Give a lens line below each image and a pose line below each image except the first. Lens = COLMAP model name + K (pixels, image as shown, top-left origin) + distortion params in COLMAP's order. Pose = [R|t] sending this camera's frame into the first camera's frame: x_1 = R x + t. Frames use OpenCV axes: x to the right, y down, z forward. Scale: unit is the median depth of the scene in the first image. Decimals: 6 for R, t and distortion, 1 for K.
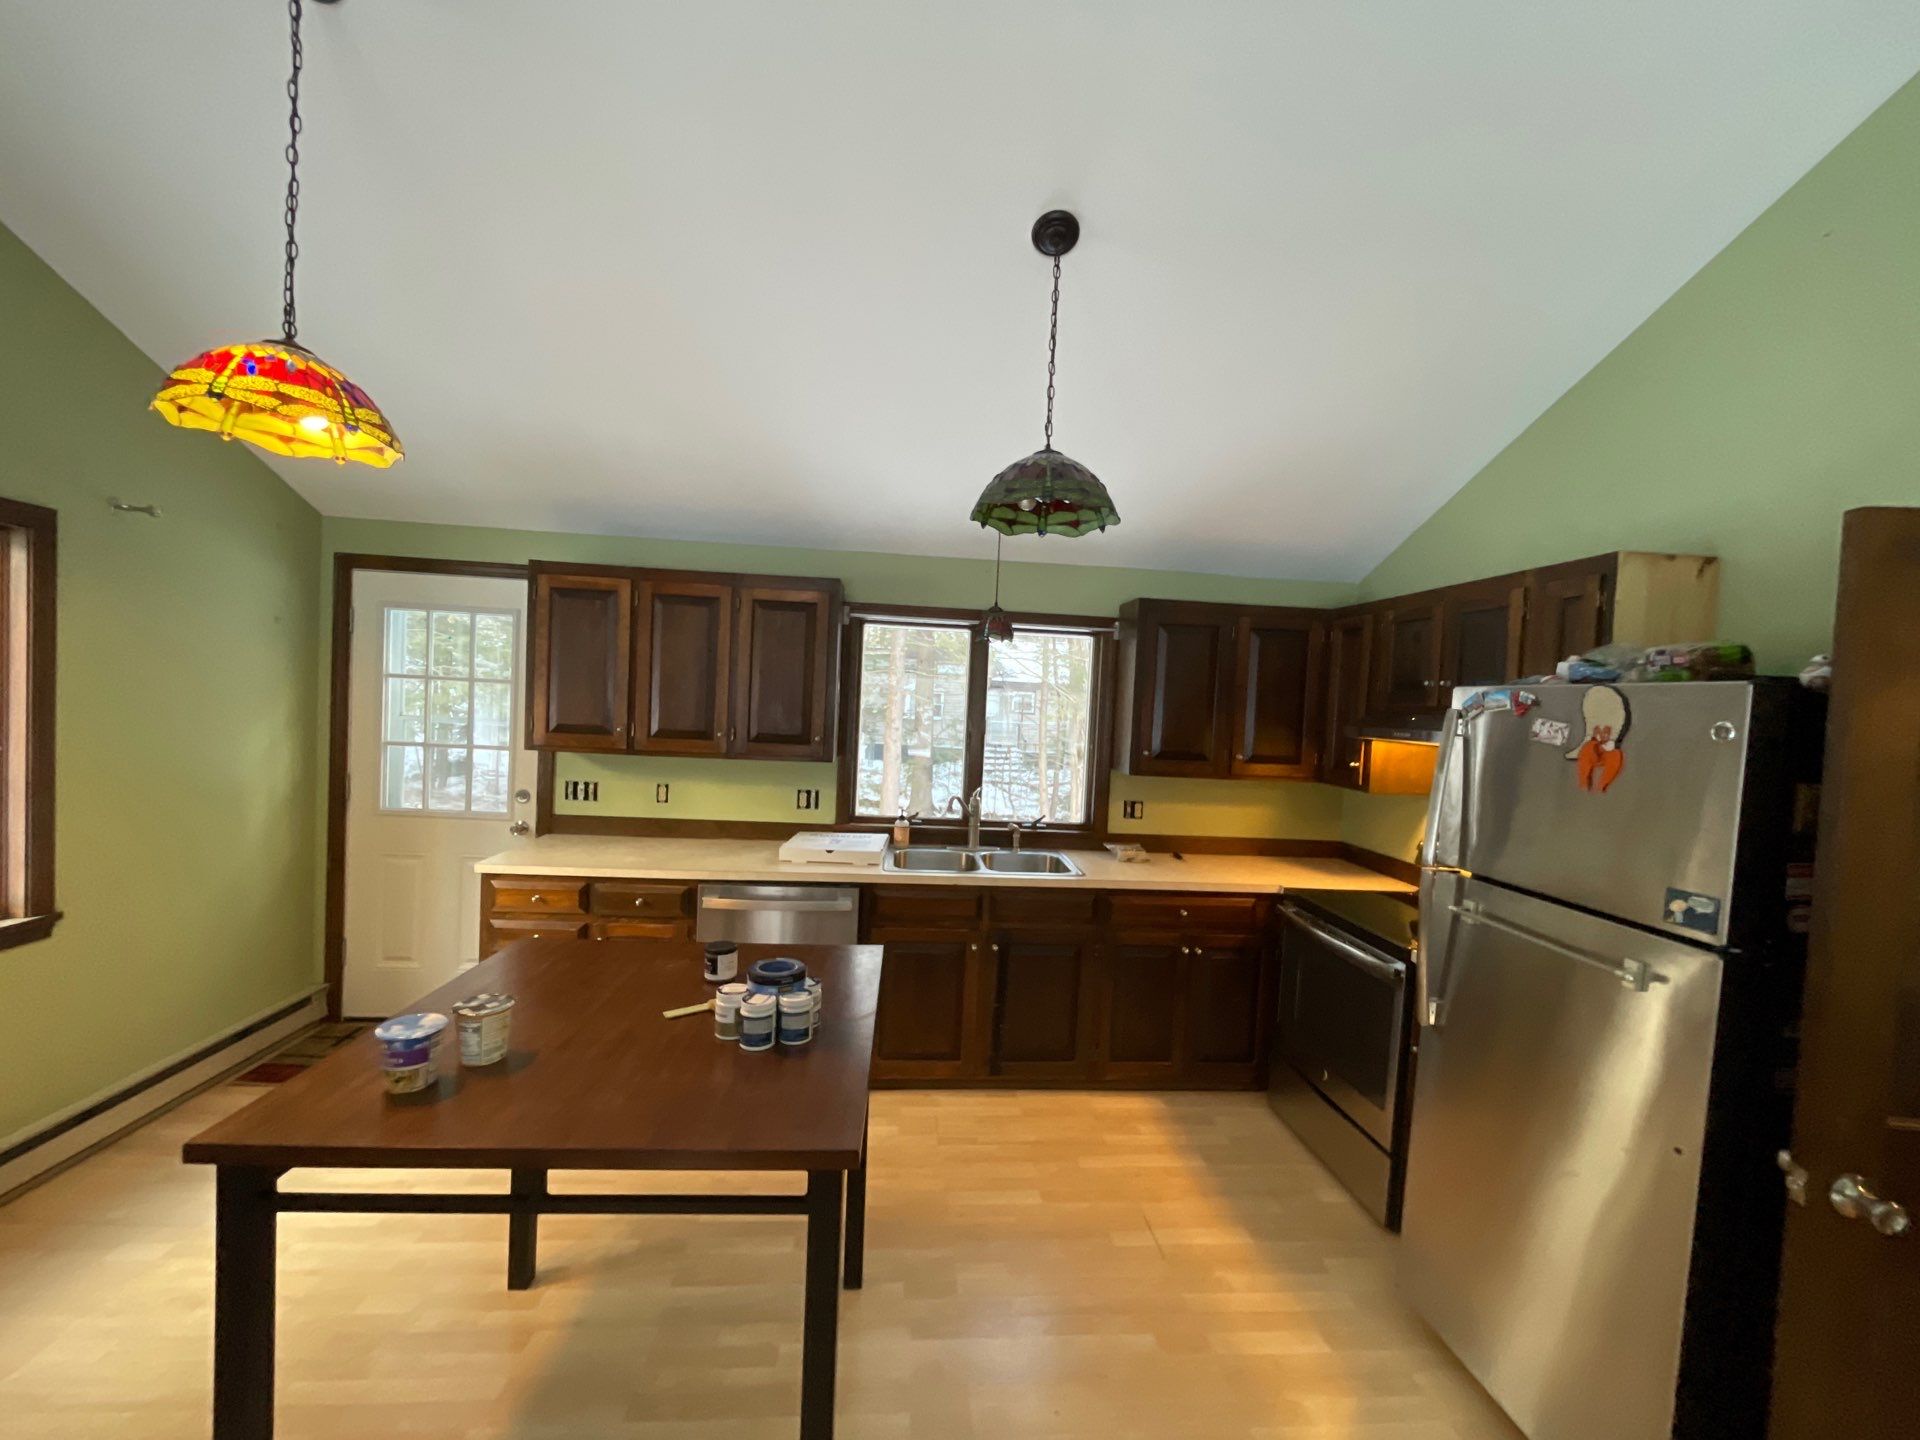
lens RADIAL K [[772.4, 0, 957.1], [0, 772.4, 727.3], [0, 0, 1]] dist [-0.004466, 0.000007]
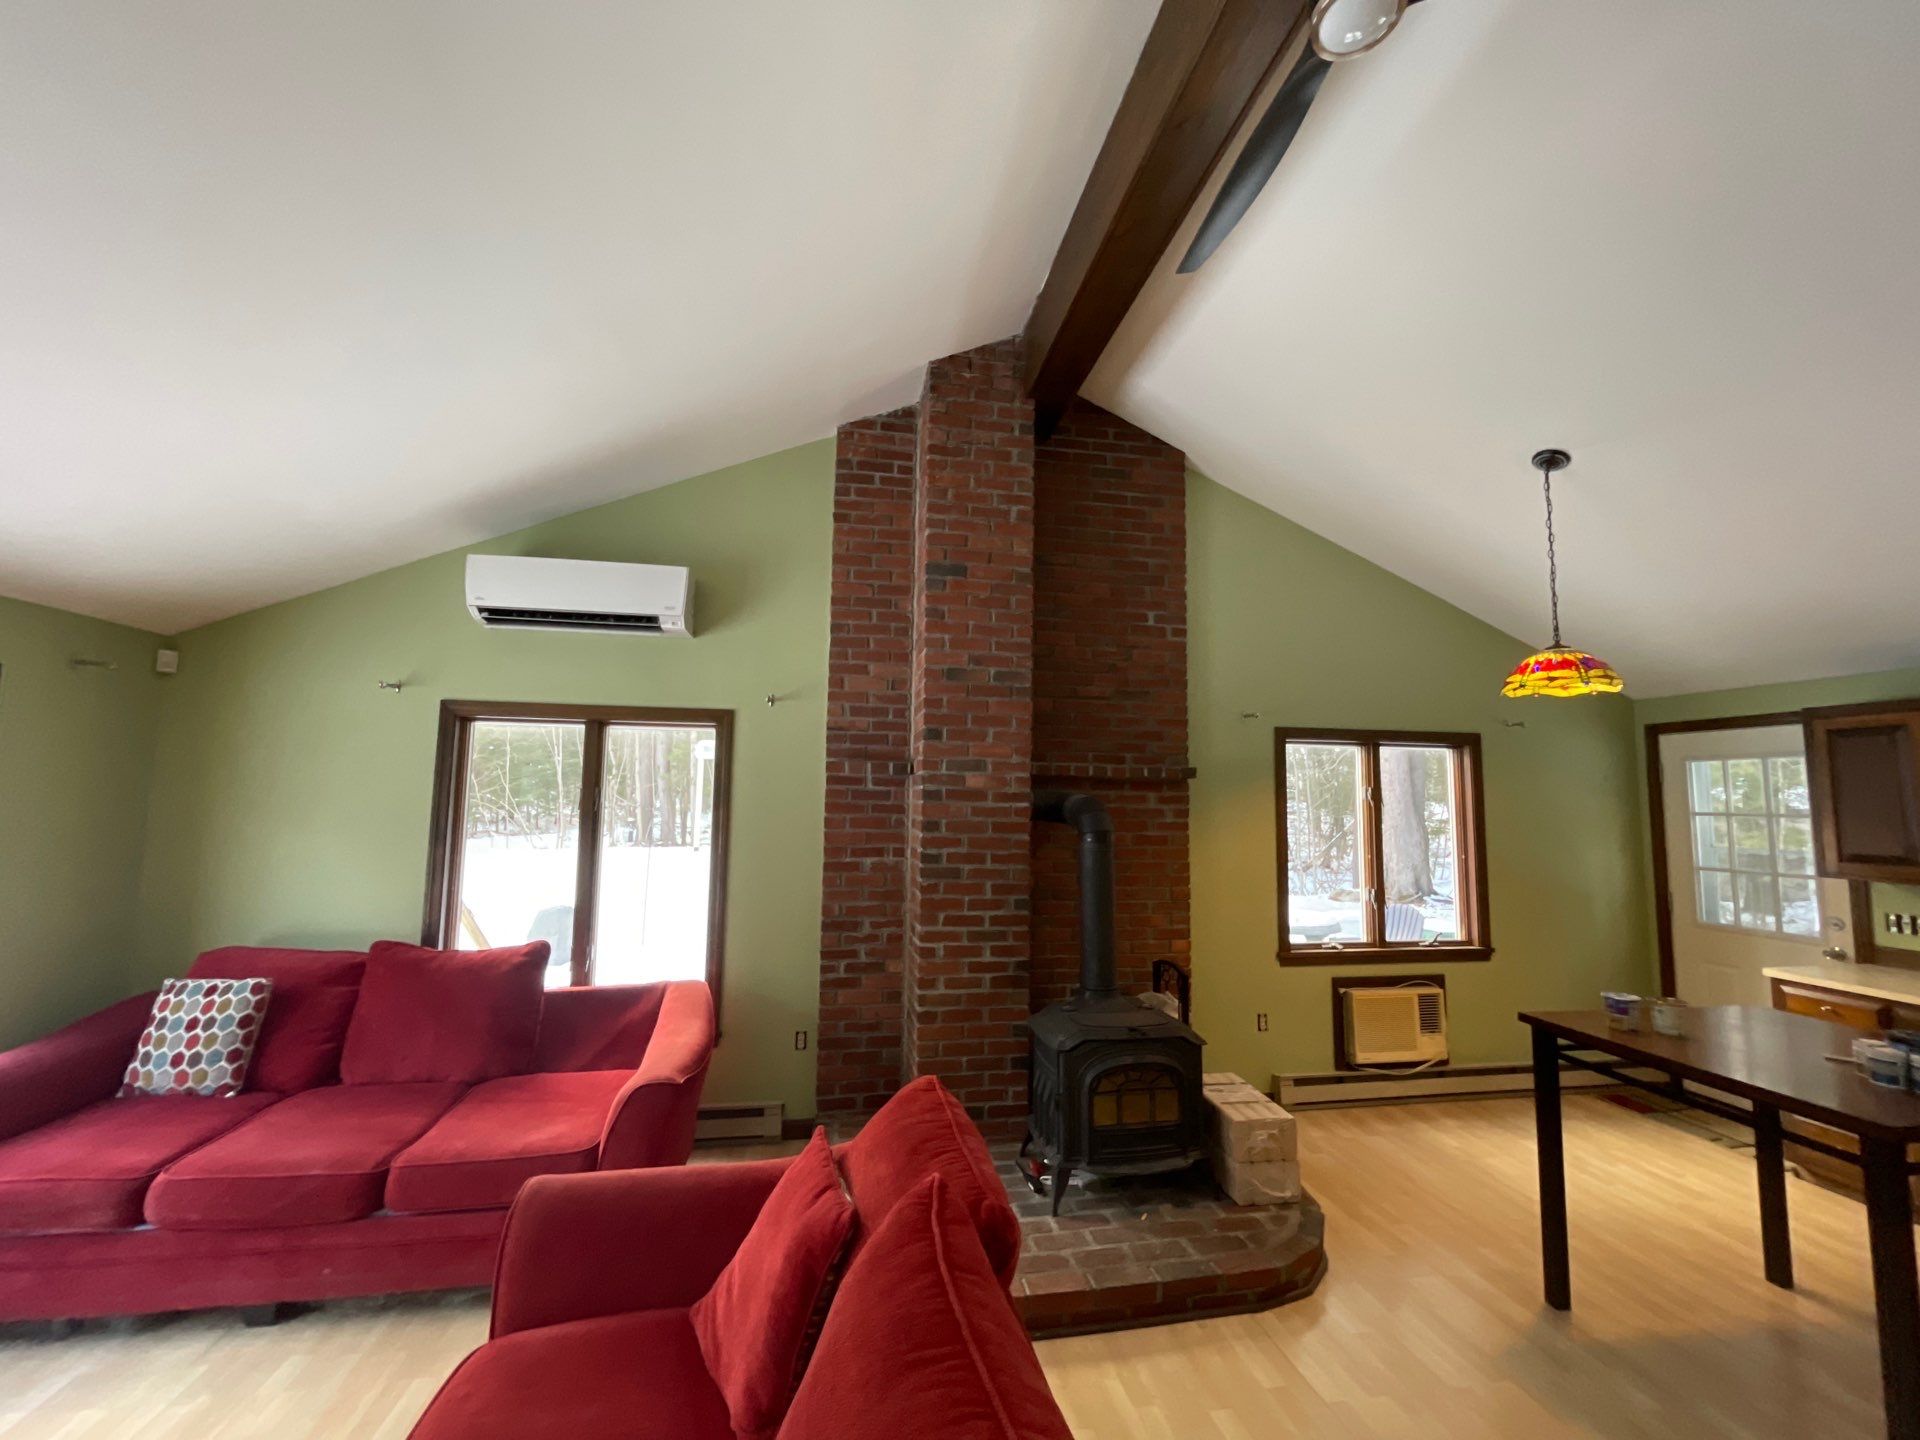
lens RADIAL K [[772.4, 0, 961.1], [0, 772.4, 734.2], [0, 0, 1]] dist [-0.004466, 0.000007]
pose [[0.085385, -0.136677, -0.986929, 0.708725], [-0.042255, 0.989158, -0.140642, 0.052389], [0.995452, 0.053711, 0.078684, -0.512170]]
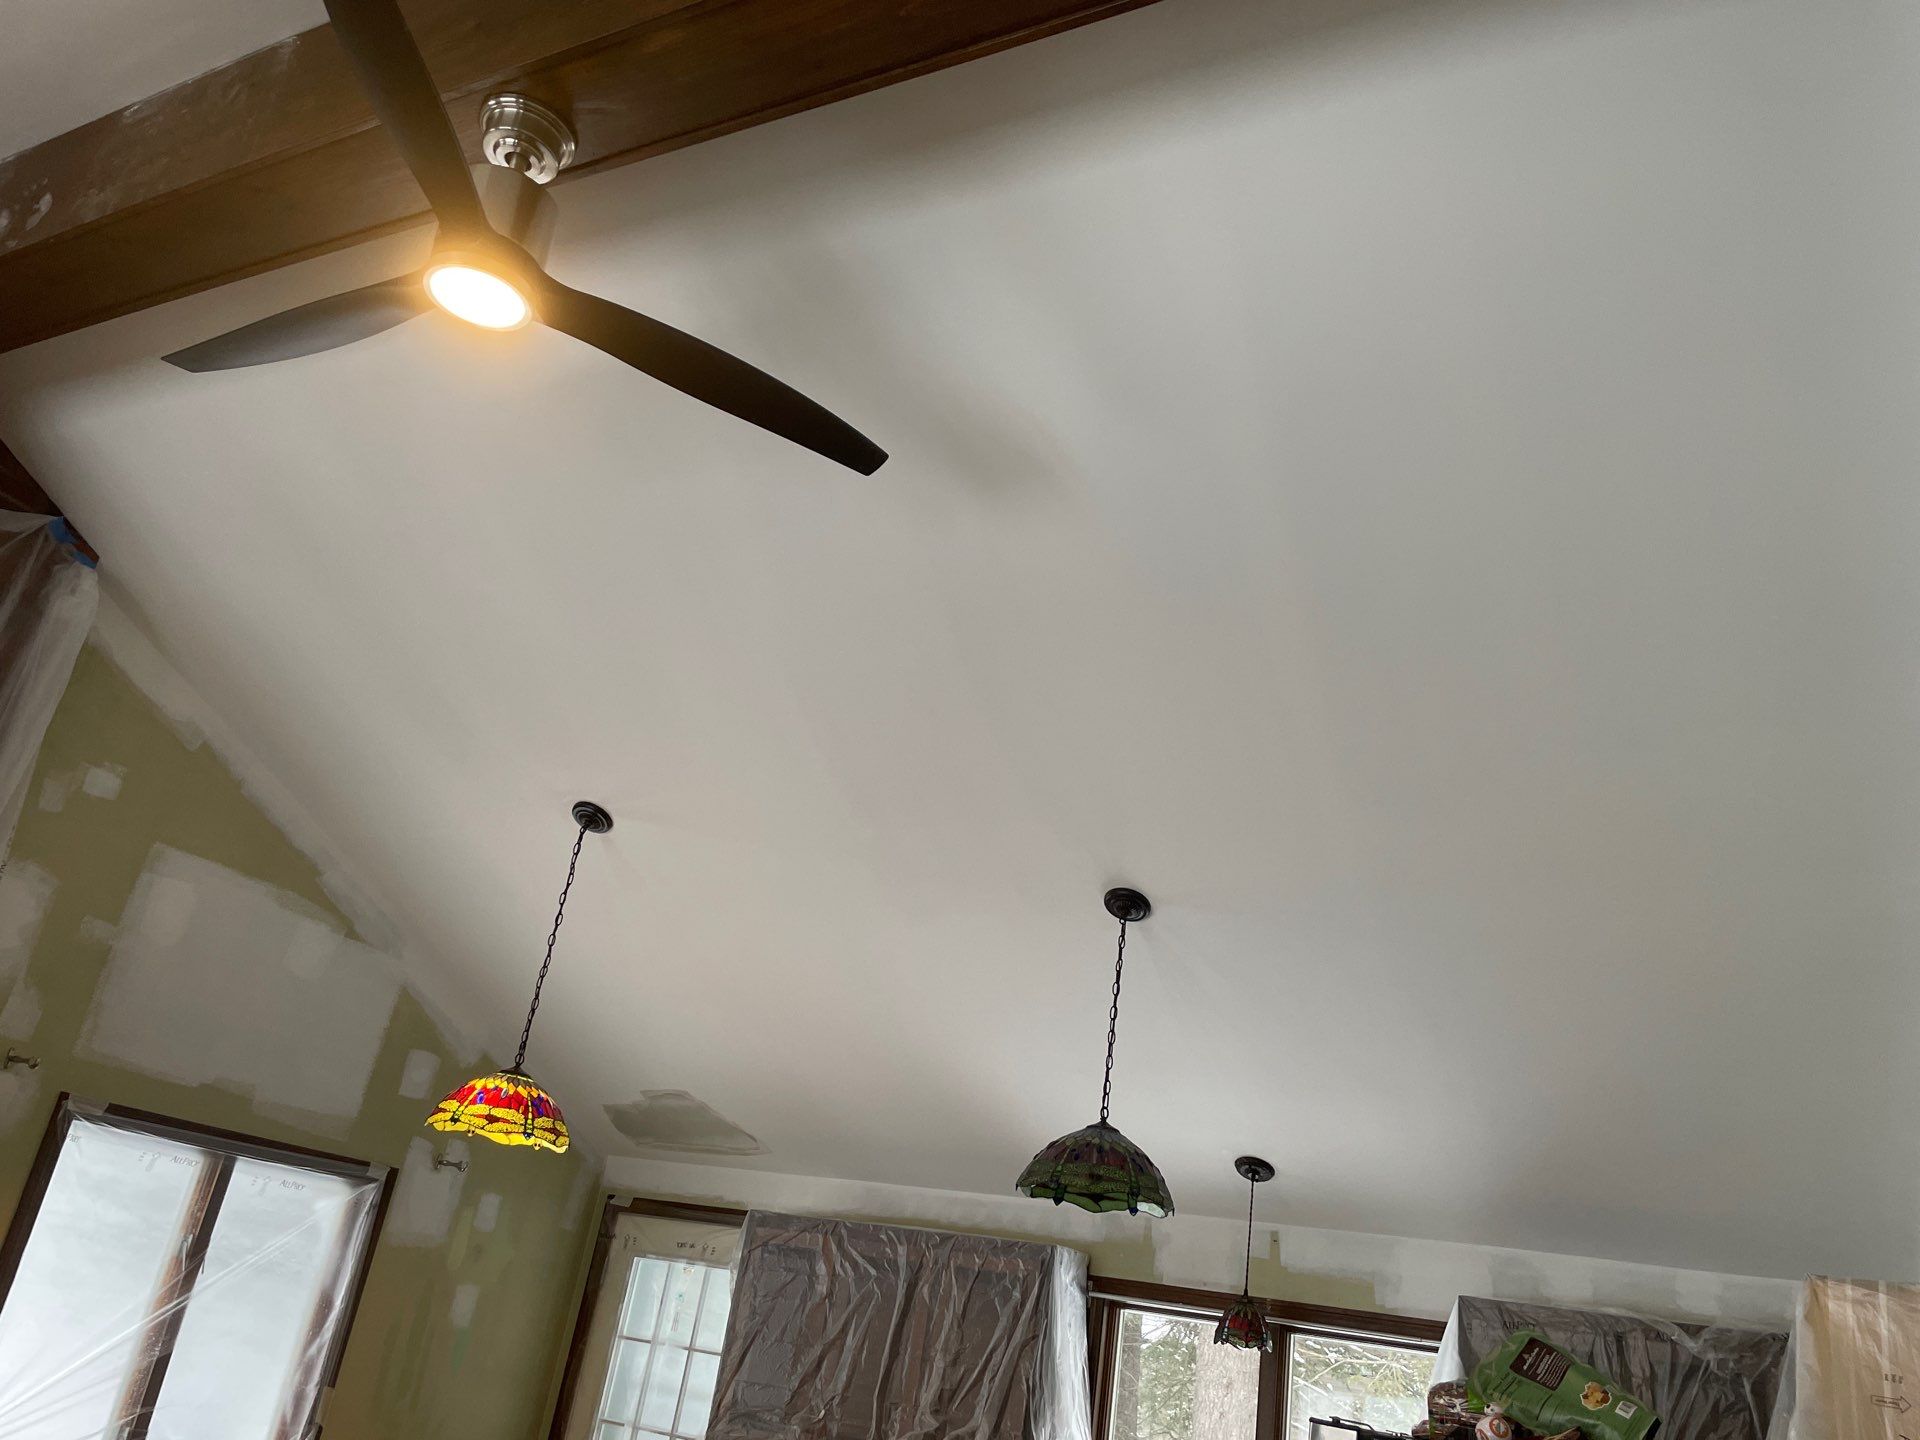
lens RADIAL K [[1453.2, 0, 978.4], [0, 1453.2, 717.2], [0, 0, 1]] dist [0.070025, -0.083523]
pose [[0.852482, -0.139731, -0.503736, 0.981339], [-0.119948, 0.885620, -0.448652, 0.020133], [0.508809, 0.442890, 0.738215, -0.631412]]
